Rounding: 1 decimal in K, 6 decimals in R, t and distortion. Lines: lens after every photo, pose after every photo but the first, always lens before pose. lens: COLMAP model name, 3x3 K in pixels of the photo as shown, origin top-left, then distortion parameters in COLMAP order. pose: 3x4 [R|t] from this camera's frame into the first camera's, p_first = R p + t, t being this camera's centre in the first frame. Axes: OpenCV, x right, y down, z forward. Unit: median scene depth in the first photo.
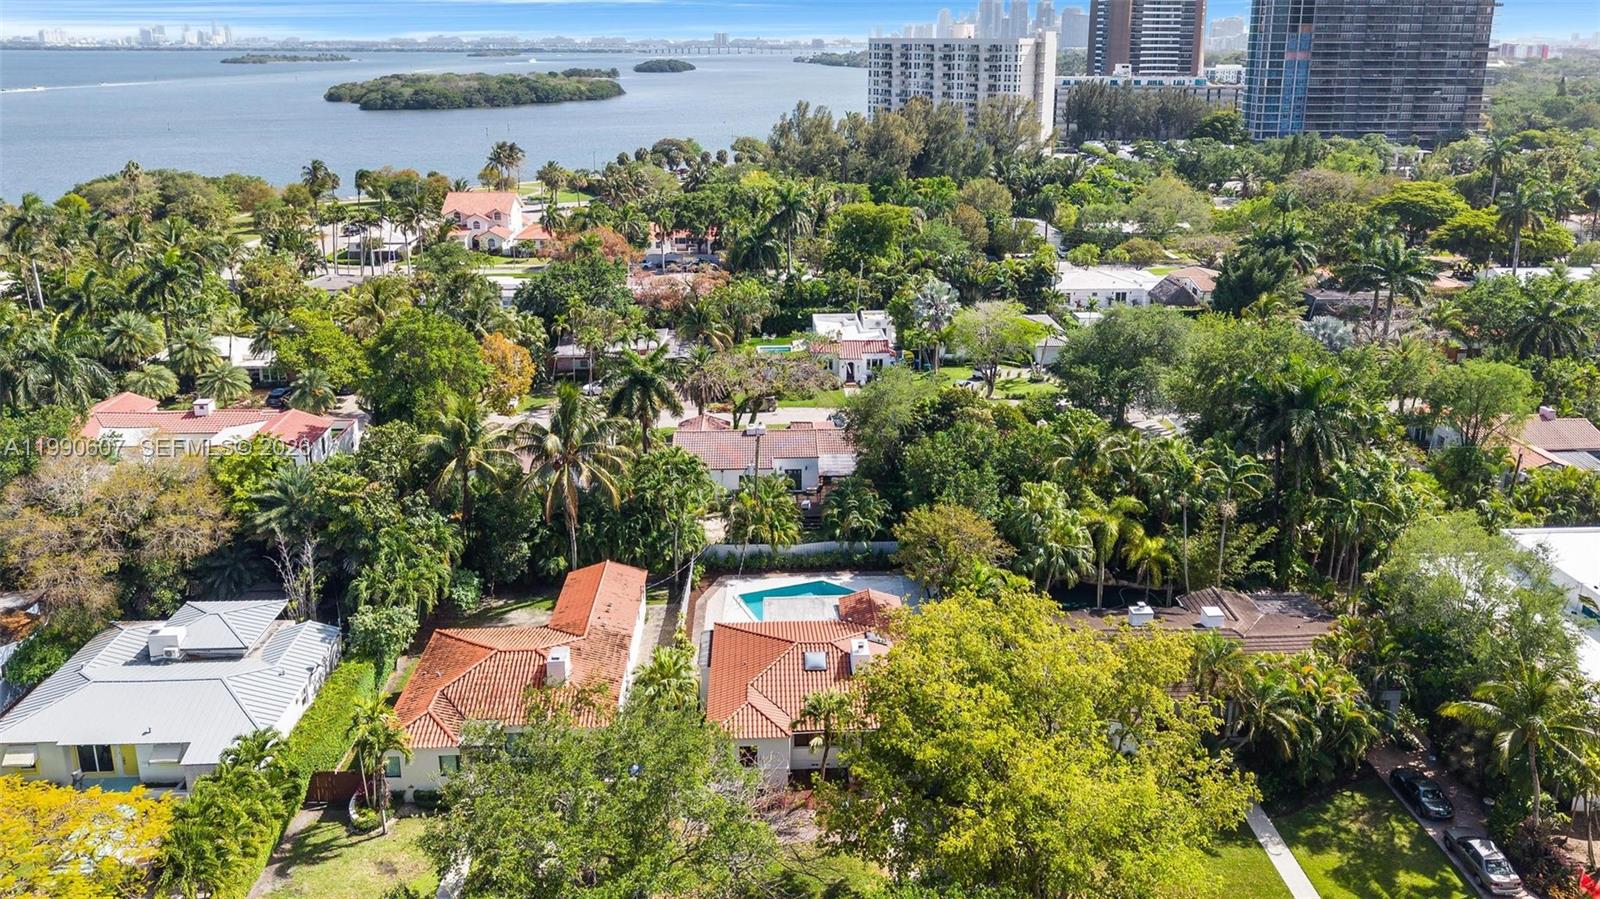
lens RADIAL K [[1112.6, 0, 831.7], [0, 1112.6, 361.7], [0, 0, 1]] dist [0.013550, -0.002702]
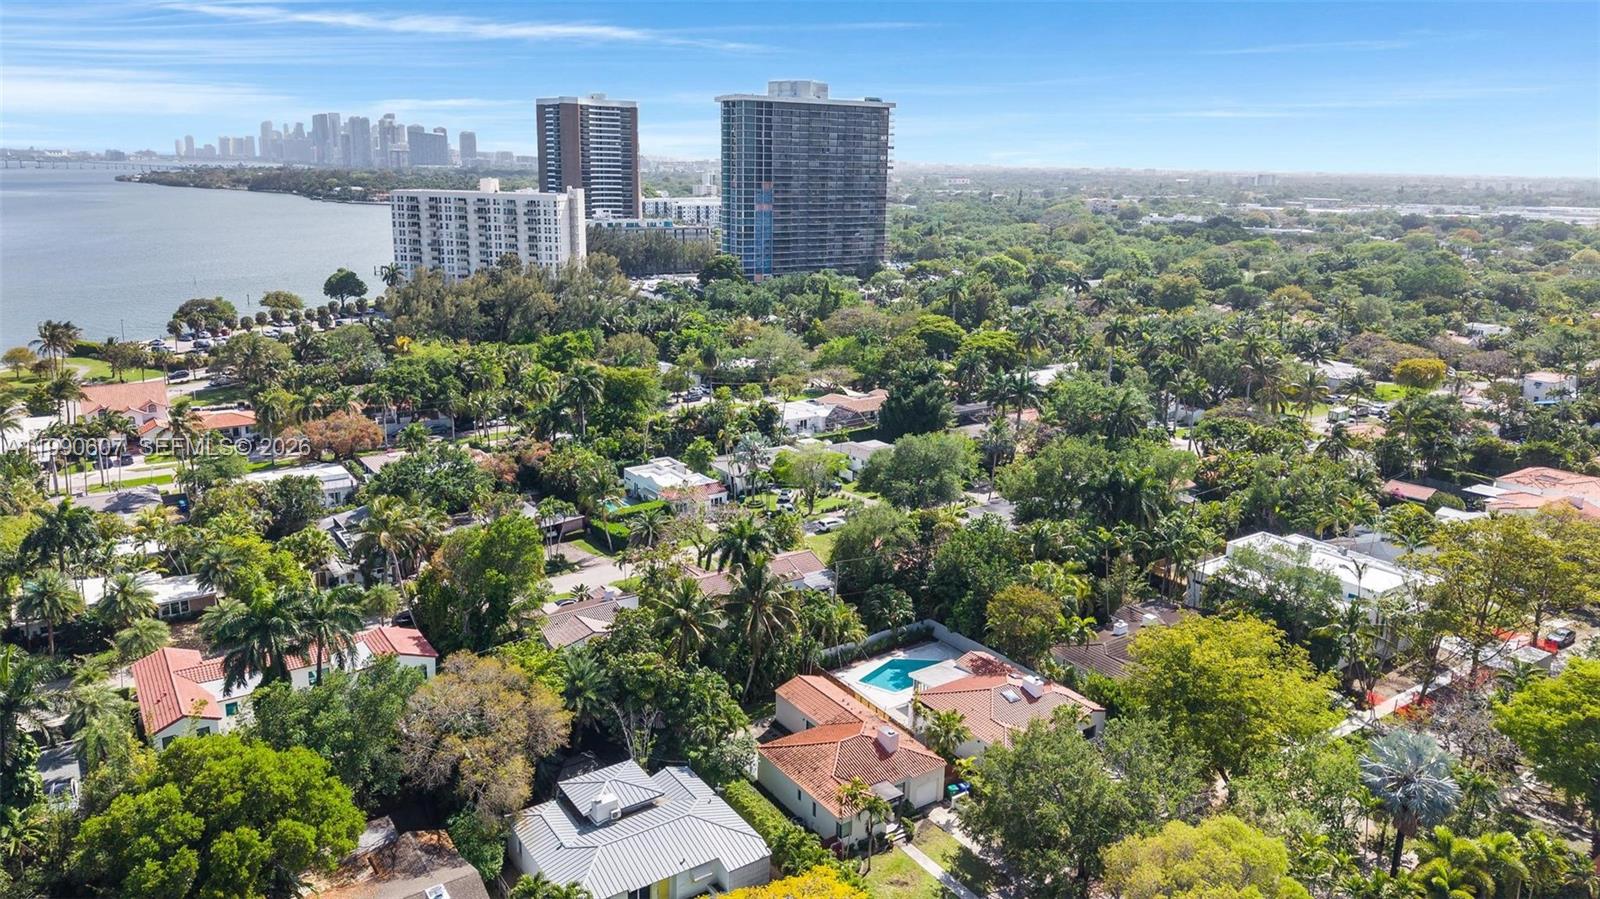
lens RADIAL K [[1056.4, 0, 801.6], [0, 1056.4, 472.3], [0, 0, 1]] dist [0.055050, -0.065610]
pose [[0.853053, -0.134470, 0.504201, -0.729086], [0.131108, 0.990464, 0.042336, -0.108596], [-0.505086, 0.029990, 0.862548, -0.111913]]
